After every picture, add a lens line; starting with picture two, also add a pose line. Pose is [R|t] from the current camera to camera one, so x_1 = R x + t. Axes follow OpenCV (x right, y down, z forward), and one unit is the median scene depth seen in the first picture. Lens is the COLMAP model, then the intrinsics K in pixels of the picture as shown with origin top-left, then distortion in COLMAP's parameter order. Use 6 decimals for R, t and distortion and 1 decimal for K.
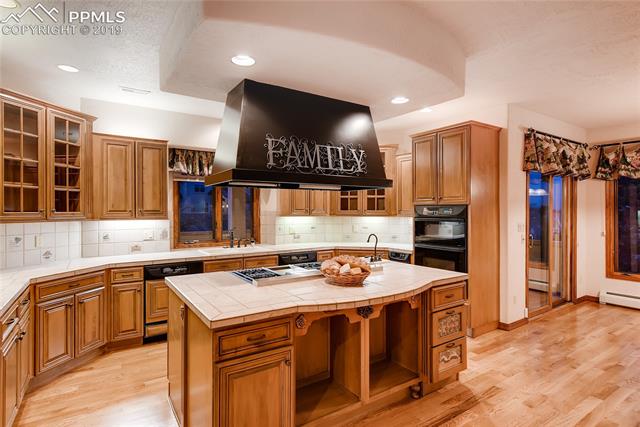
lens RADIAL K [[327.9, 0, 320.0], [0, 327.9, 213.5], [0, 0, 1]] dist [0.002204, 0.000340]
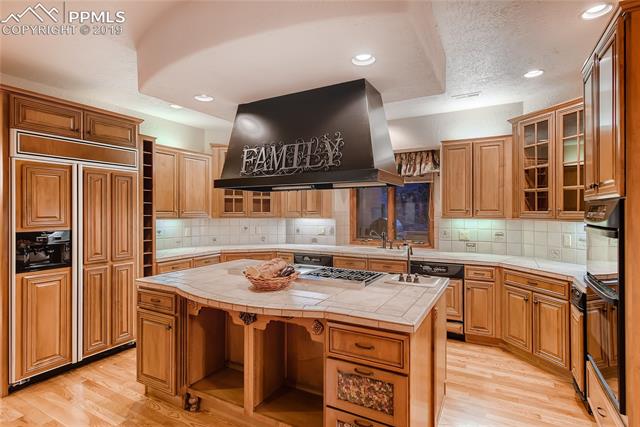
lens RADIAL K [[336.3, 0, 320.0], [0, 336.3, 213.5], [0, 0, 1]] dist [0.026229, 0.000000]
pose [[0.453125, 0.006193, -0.891425, 0.896053], [-0.004886, 0.999978, 0.004463, -0.007604], [0.891434, 0.002333, 0.453146, 0.599337]]
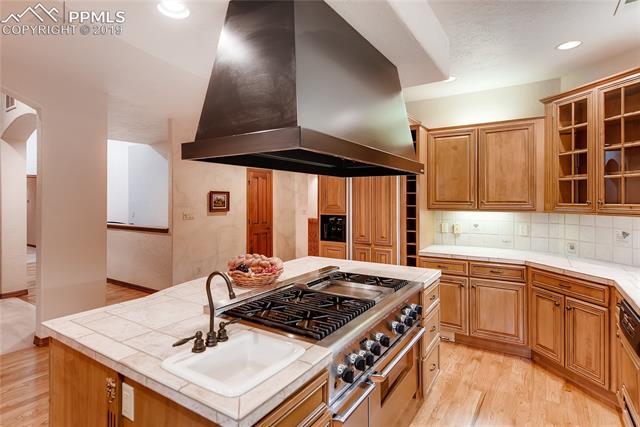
lens RADIAL K [[341.5, 0, 318.8], [0, 341.5, 200.0], [0, 0, 1]] dist [0.000358, 0.000291]
pose [[-0.923445, 0.002319, -0.383723, 0.240304], [-0.000609, 0.999972, 0.007510, -0.023080], [0.383730, 0.007169, -0.923418, 1.686340]]
